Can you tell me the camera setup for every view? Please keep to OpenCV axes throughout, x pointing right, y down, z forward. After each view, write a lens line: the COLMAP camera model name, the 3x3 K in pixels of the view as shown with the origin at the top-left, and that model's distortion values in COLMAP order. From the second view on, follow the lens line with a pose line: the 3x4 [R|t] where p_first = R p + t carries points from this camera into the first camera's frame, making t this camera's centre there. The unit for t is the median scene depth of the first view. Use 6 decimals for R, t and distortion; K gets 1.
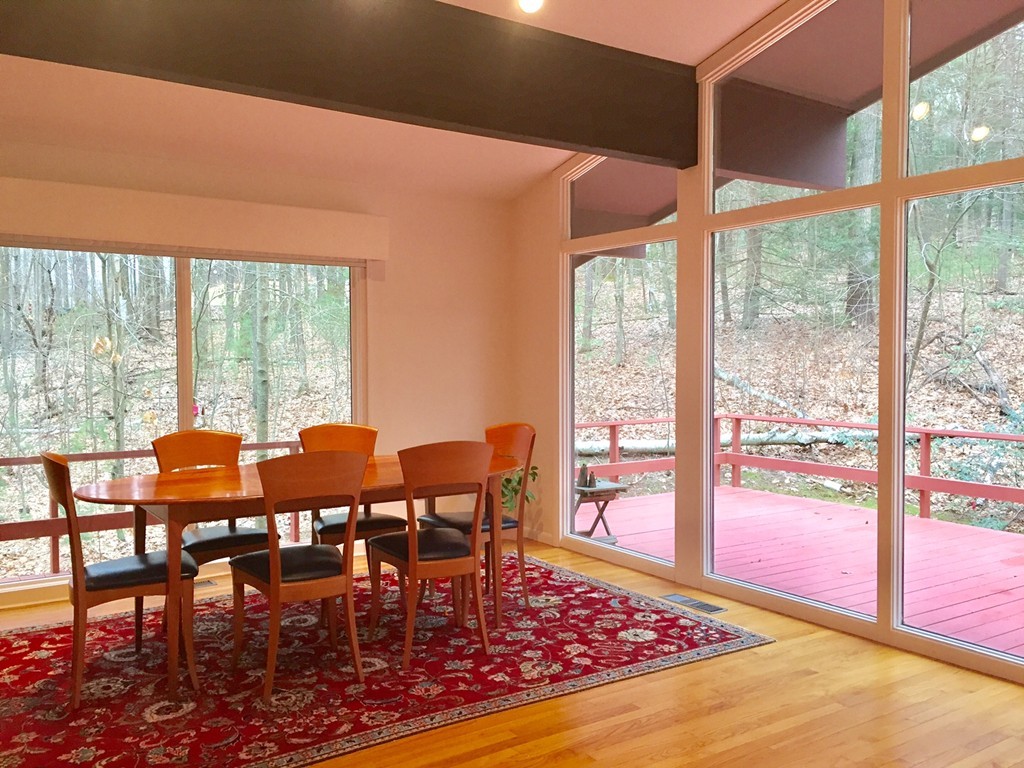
lens RADIAL K [[877.4, 0, 515.2], [0, 877.4, 380.8], [0, 0, 1]] dist [0.084637, -0.109664]
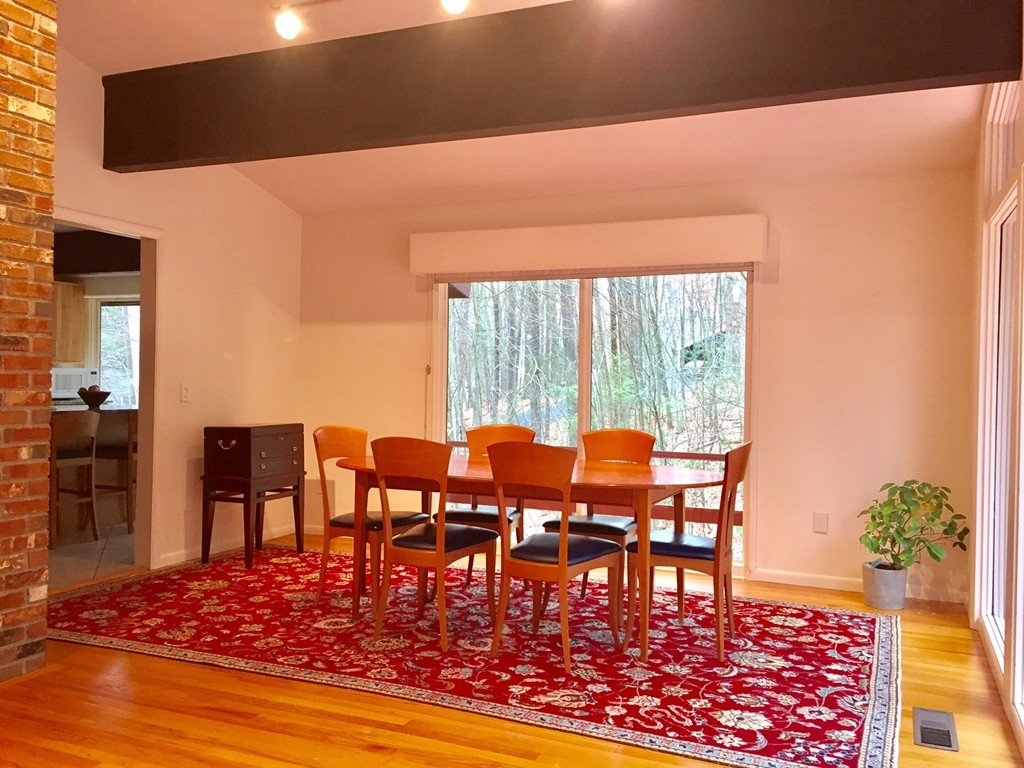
lens RADIAL K [[877.4, 0, 515.2], [0, 877.4, 380.8], [0, 0, 1]] dist [0.084637, -0.109664]
pose [[0.534829, 0.017875, -0.844771, 0.694203], [-0.040530, 0.999168, -0.004518, 0.002329], [0.843988, 0.036655, 0.535108, 0.408523]]
